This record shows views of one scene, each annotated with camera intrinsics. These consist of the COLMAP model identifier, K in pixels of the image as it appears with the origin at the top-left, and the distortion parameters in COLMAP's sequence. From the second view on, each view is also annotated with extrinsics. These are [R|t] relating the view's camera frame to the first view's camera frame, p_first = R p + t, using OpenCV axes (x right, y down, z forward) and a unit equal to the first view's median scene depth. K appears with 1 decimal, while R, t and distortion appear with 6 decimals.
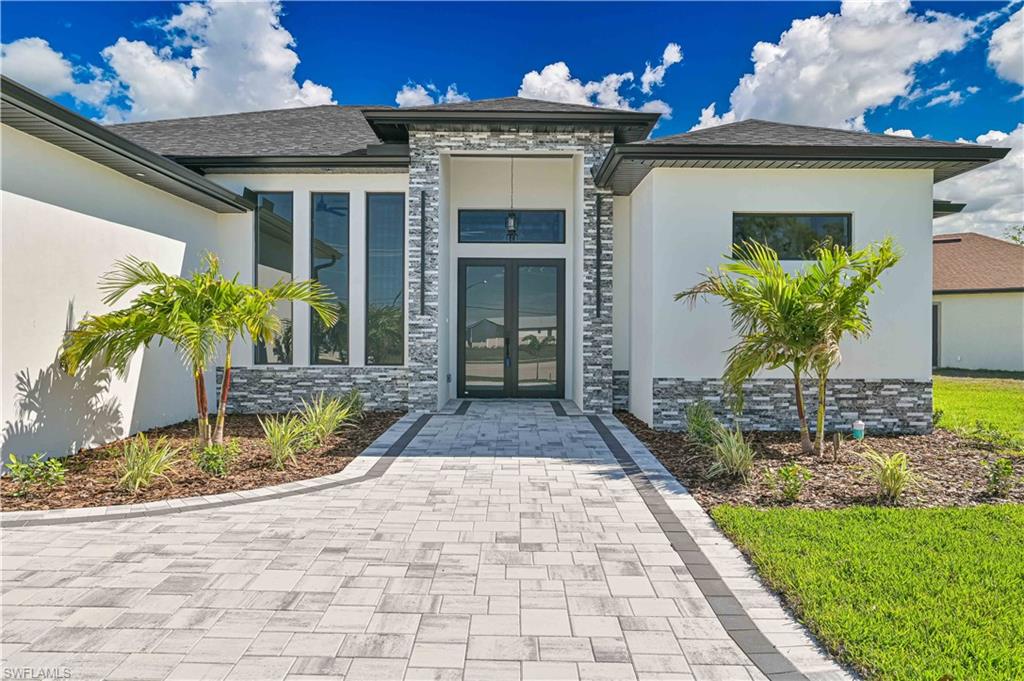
lens RADIAL K [[784.6, 0, 512.0], [0, 784.6, 340.5], [0, 0, 1]] dist [-0.014113, -0.002347]
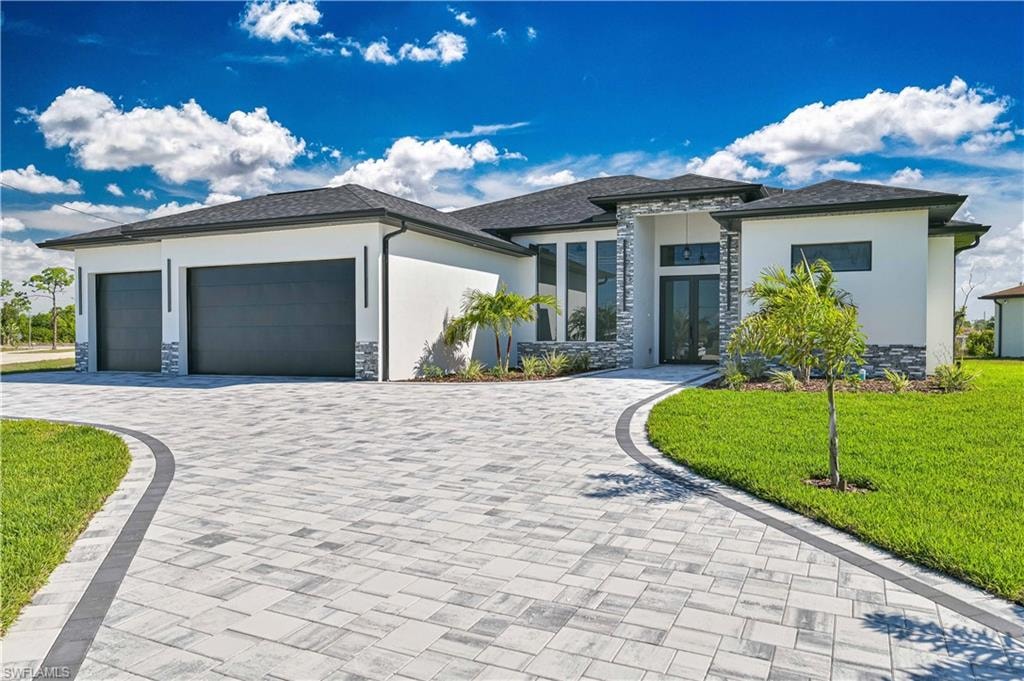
lens RADIAL K [[698.8, 0, 516.0], [0, 698.8, 356.4], [0, 0, 1]] dist [-0.005280, -0.002109]
pose [[0.909922, 0.007388, -0.414713, 0.307380], [-0.000488, 0.999860, 0.016742, 0.041266], [0.414778, -0.015032, 0.909798, -0.501224]]
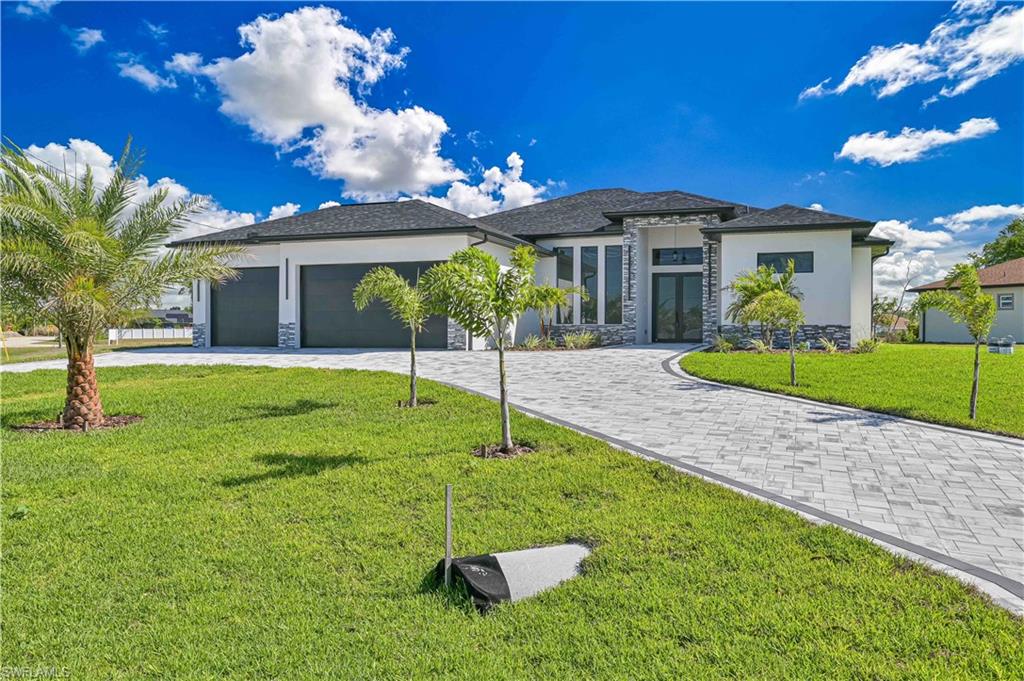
lens RADIAL K [[722.2, 0, 512.0], [0, 722.2, 340.5], [0, 0, 1]] dist [-0.002907, 0.000470]
pose [[0.937096, 0.003741, -0.349051, 0.291841], [-0.001438, 0.999975, 0.006856, 0.067529], [0.349068, -0.005923, 0.937079, -1.047611]]
